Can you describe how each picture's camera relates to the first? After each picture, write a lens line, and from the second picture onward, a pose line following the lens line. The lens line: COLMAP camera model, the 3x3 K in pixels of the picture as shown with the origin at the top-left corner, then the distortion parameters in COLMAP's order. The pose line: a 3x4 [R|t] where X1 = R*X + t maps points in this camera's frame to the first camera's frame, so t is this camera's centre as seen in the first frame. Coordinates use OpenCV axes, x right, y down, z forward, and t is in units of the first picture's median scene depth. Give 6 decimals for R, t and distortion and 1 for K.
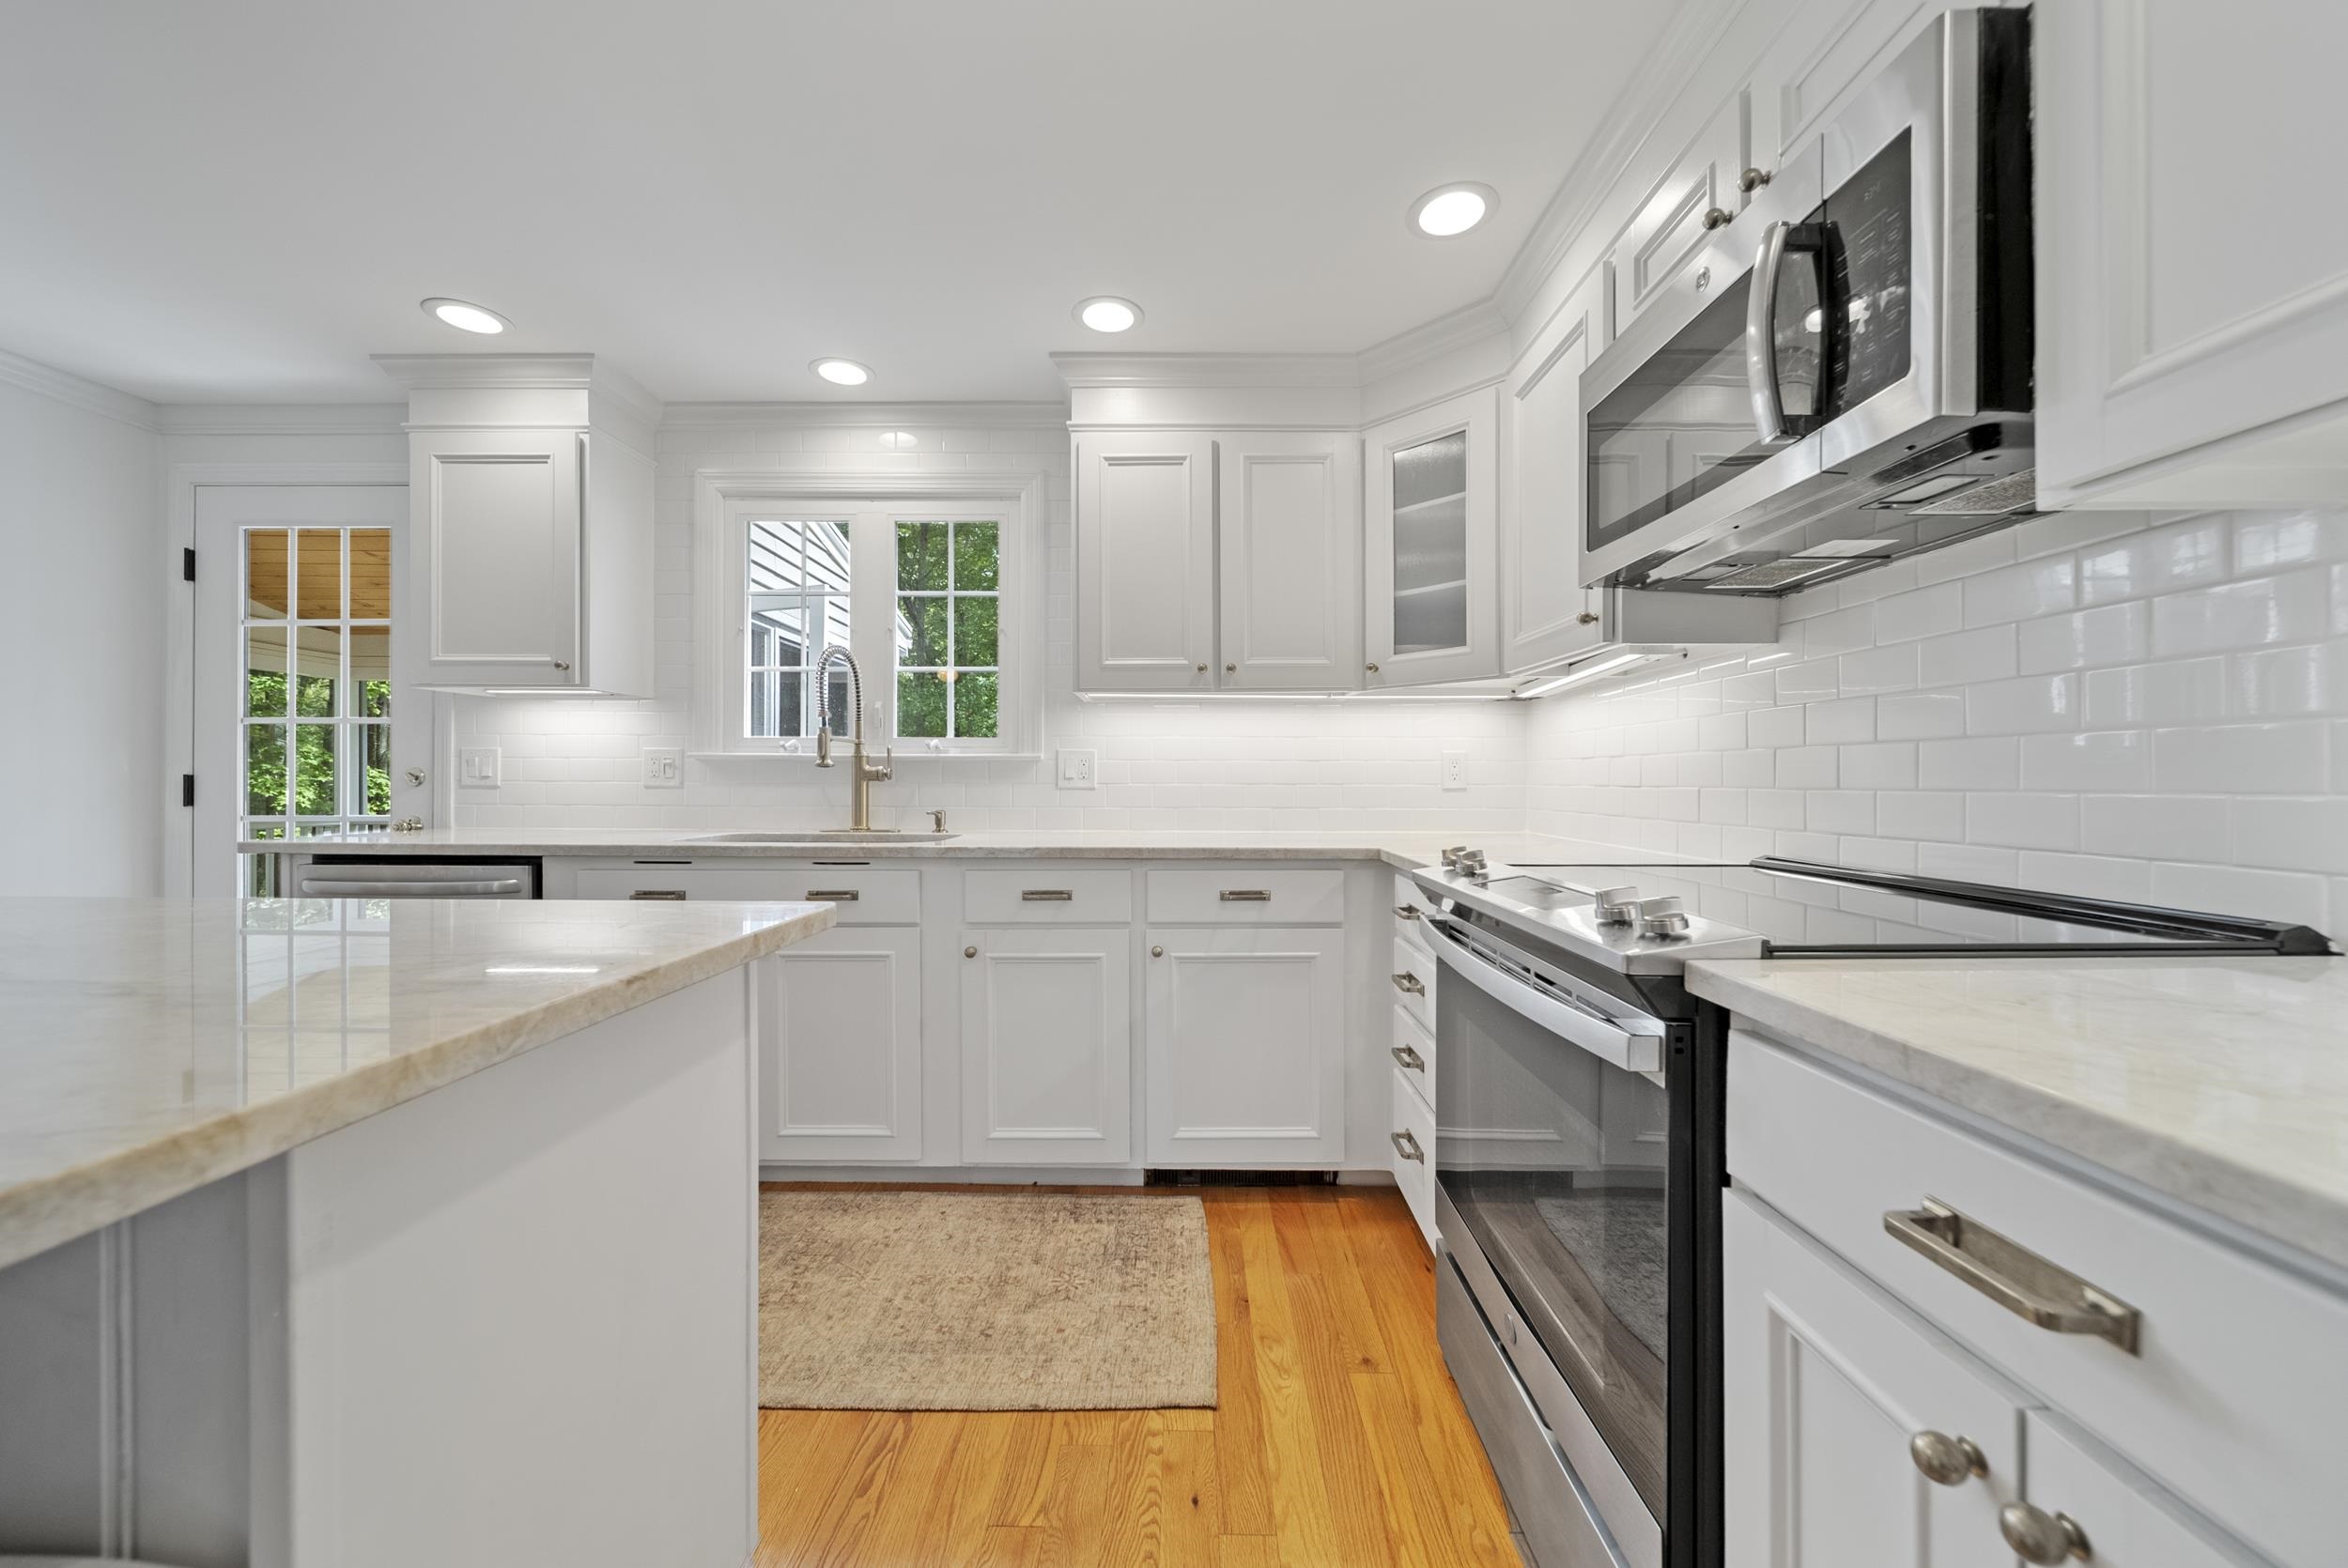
lens RADIAL K [[837.9, 0, 1180.9], [0, 837.9, 777.9], [0, 0, 1]] dist [0.000760, -0.002303]
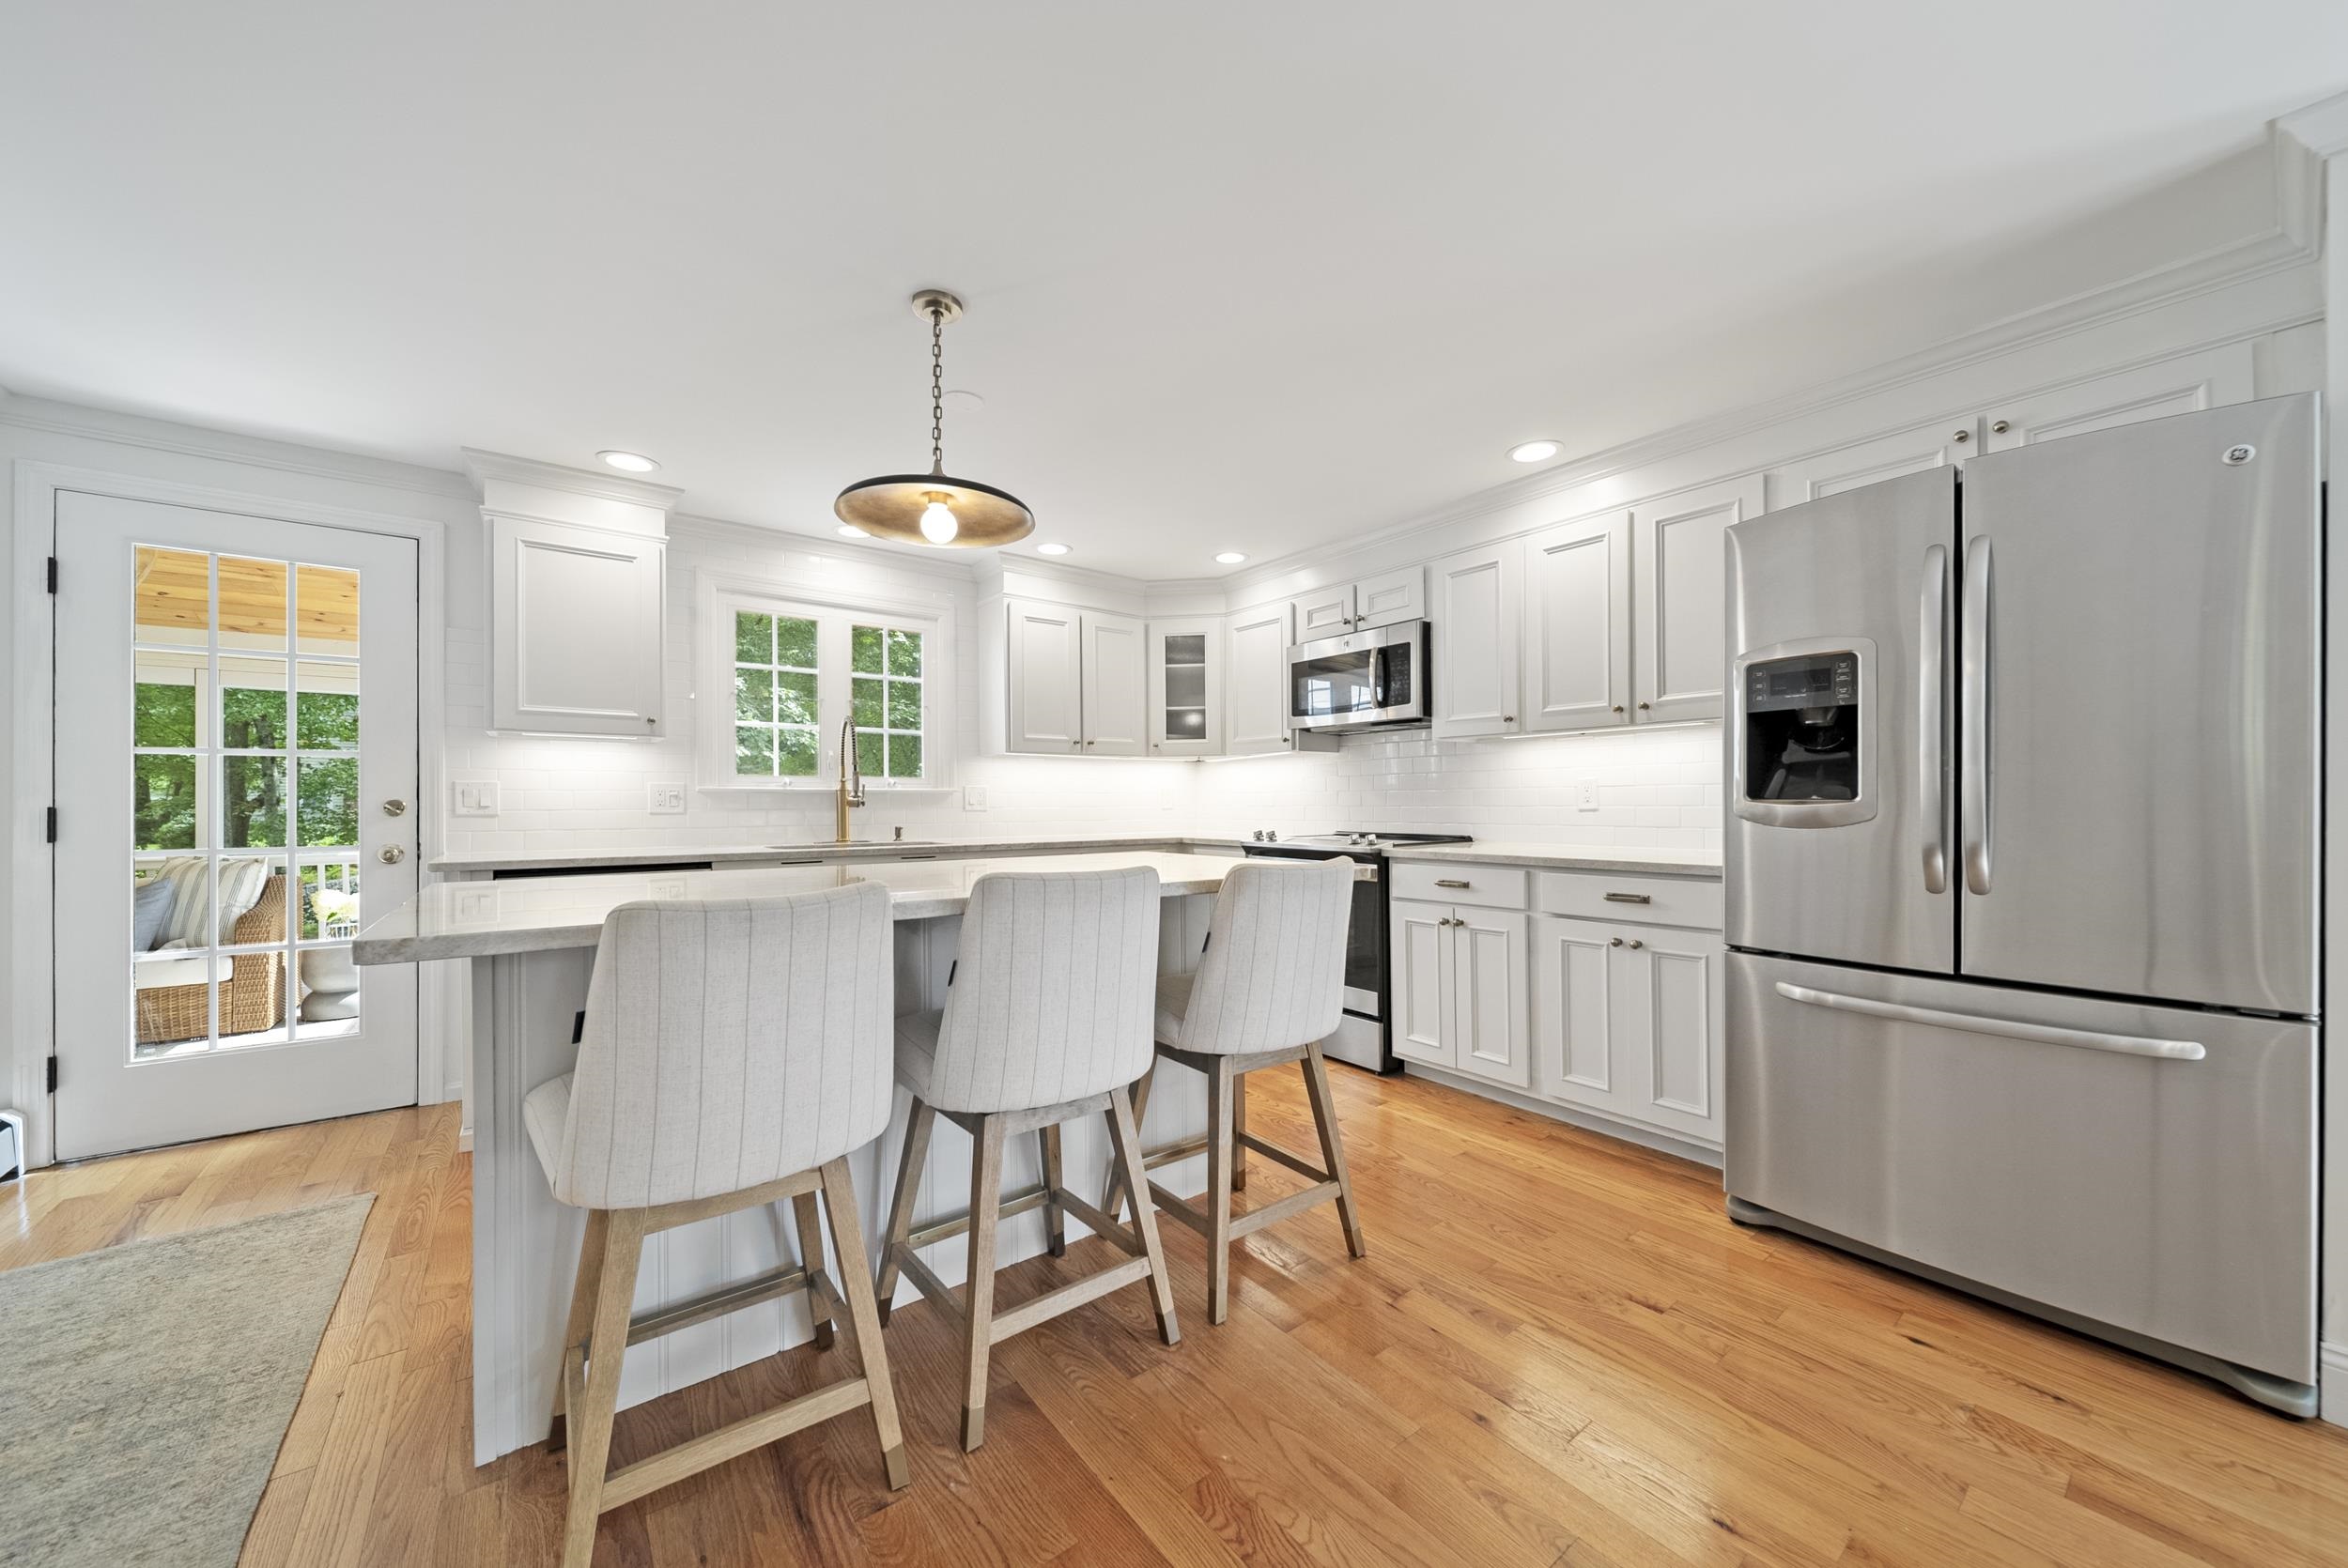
lens RADIAL K [[835.1, 0, 1175.3], [0, 835.1, 794.7], [0, 0, 1]] dist [0.001123, -0.001894]
pose [[0.789260, 0.000027, 0.614059, -1.018067], [0.004220, 0.999976, -0.005467, -0.009343], [-0.614045, 0.006906, 0.789241, -0.600788]]
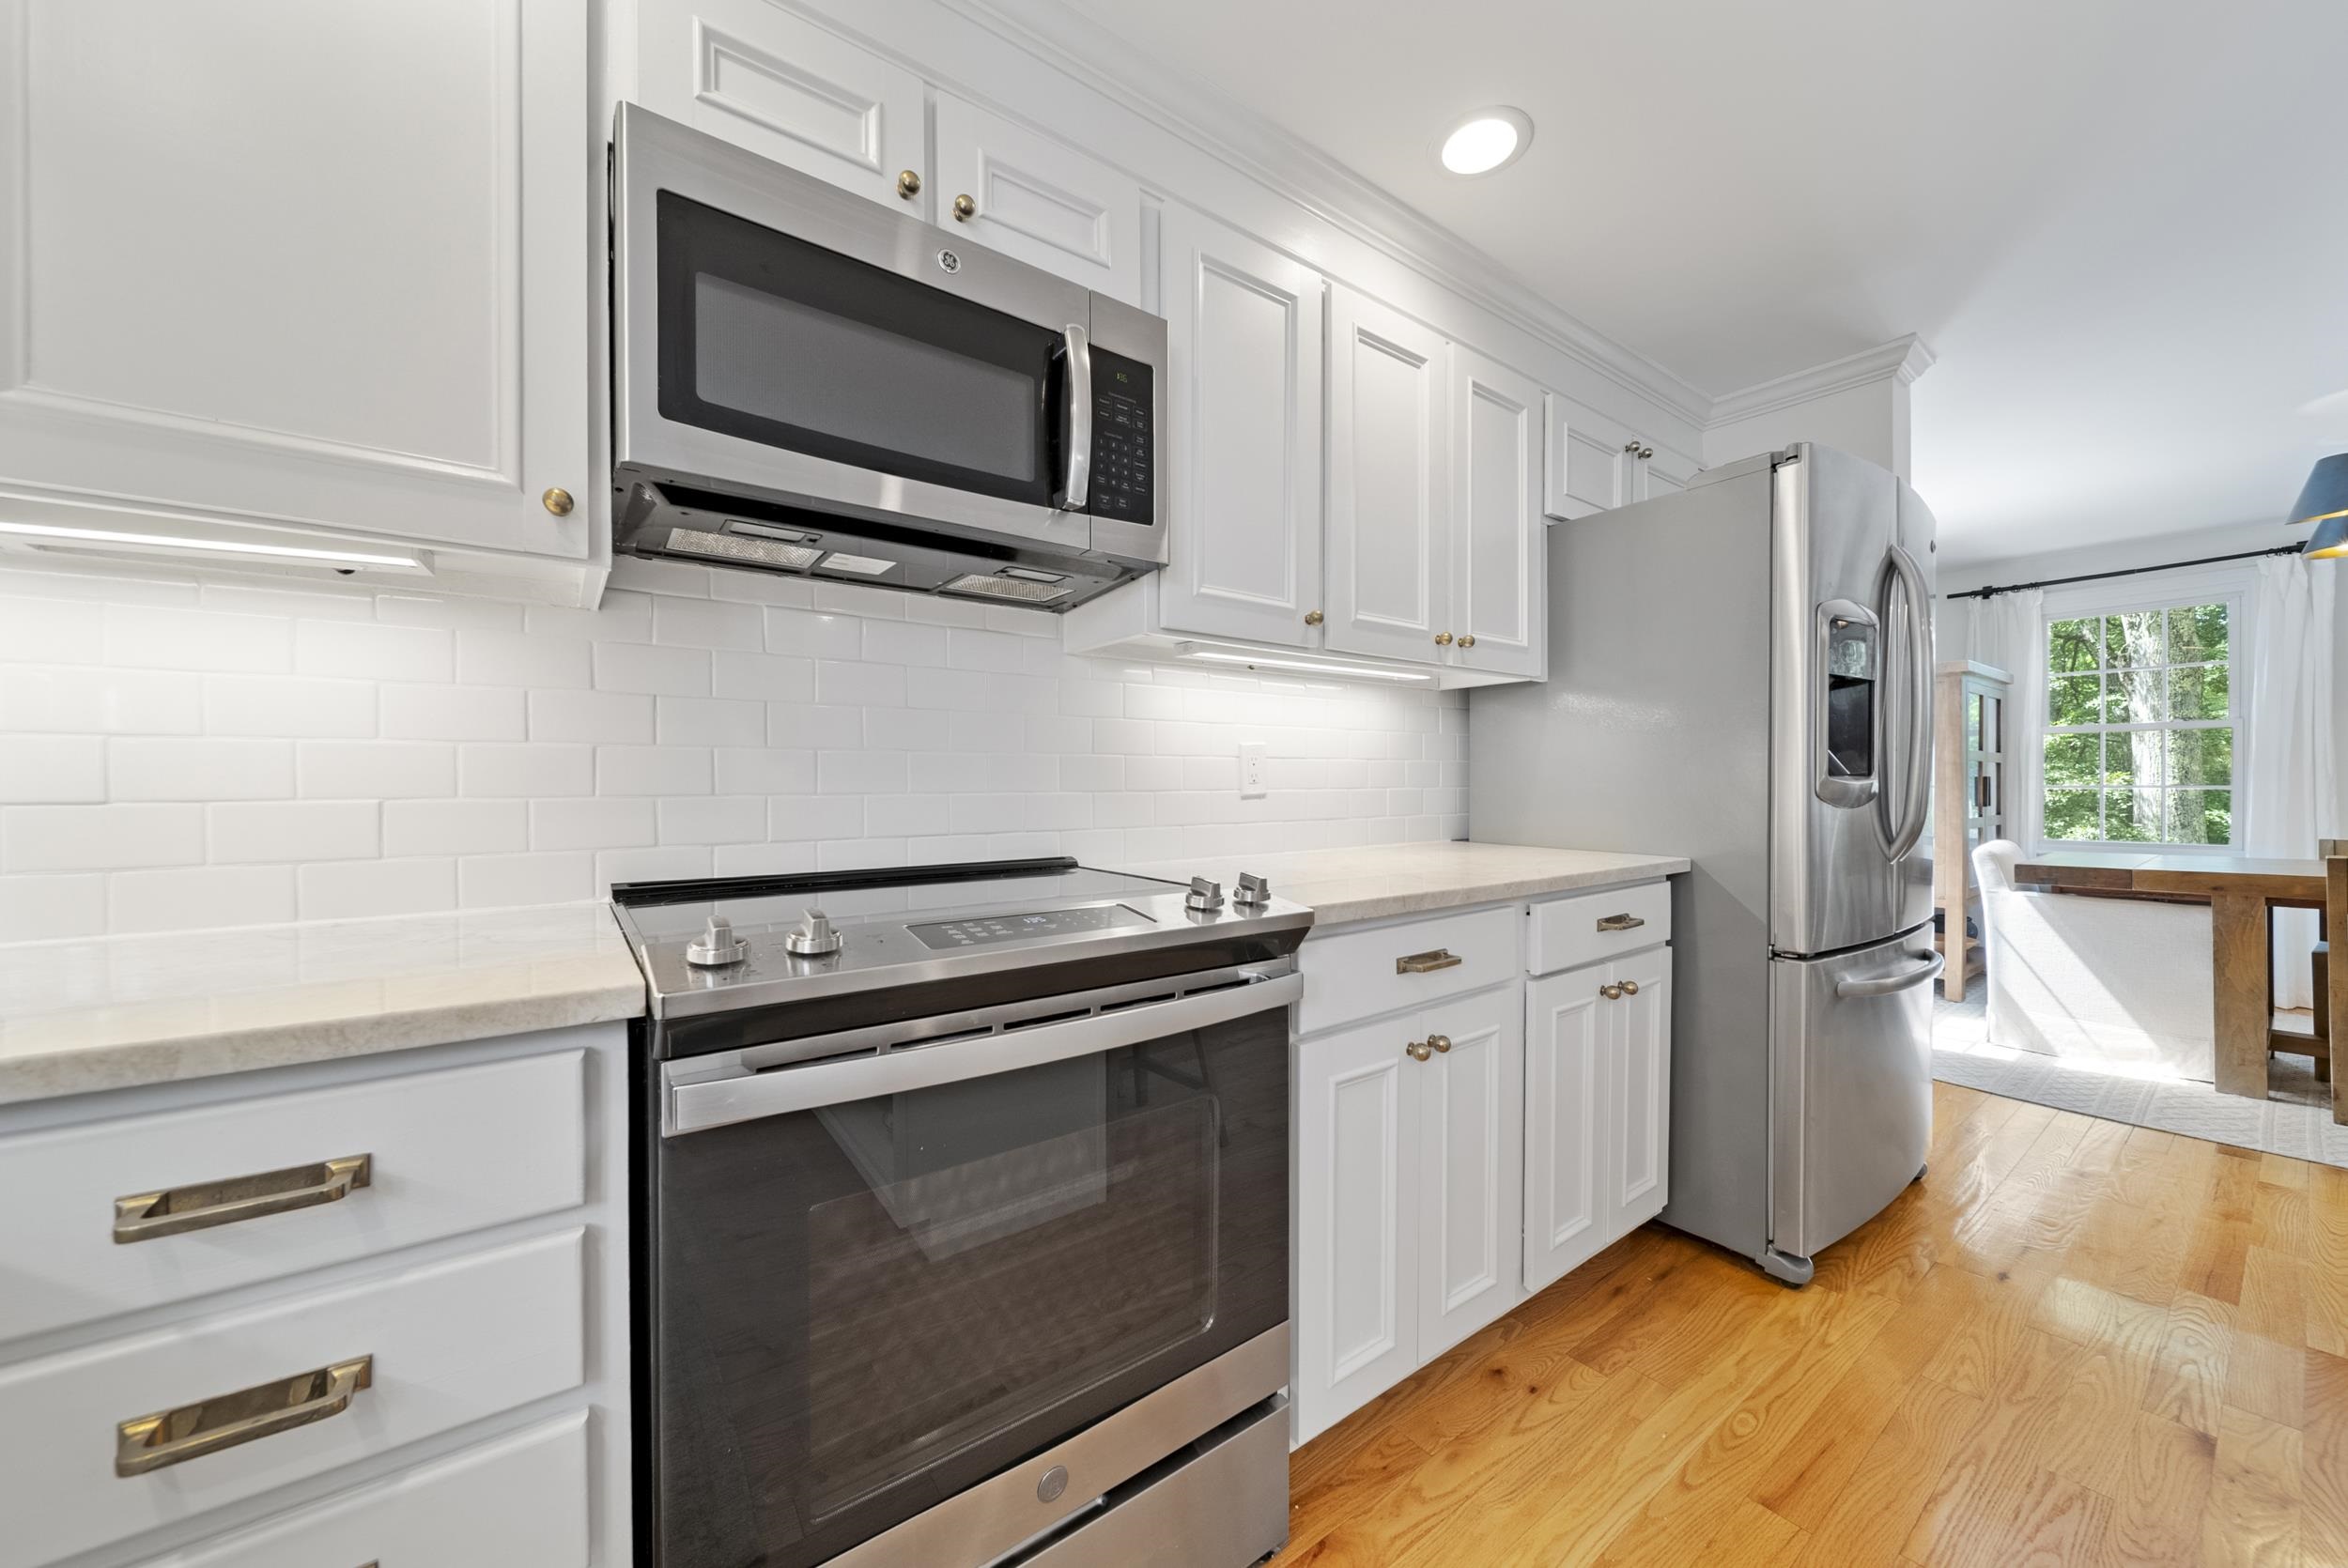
lens RADIAL K [[843.9, 0, 1170.8], [0, 843.9, 790.8], [0, 0, 1]] dist [0.002338, -0.000040]
pose [[-0.598191, -0.007309, 0.801320, -0.169692], [-0.000003, 0.999958, 0.009118, -0.000210], [-0.801354, 0.005452, -0.598166, 0.781722]]
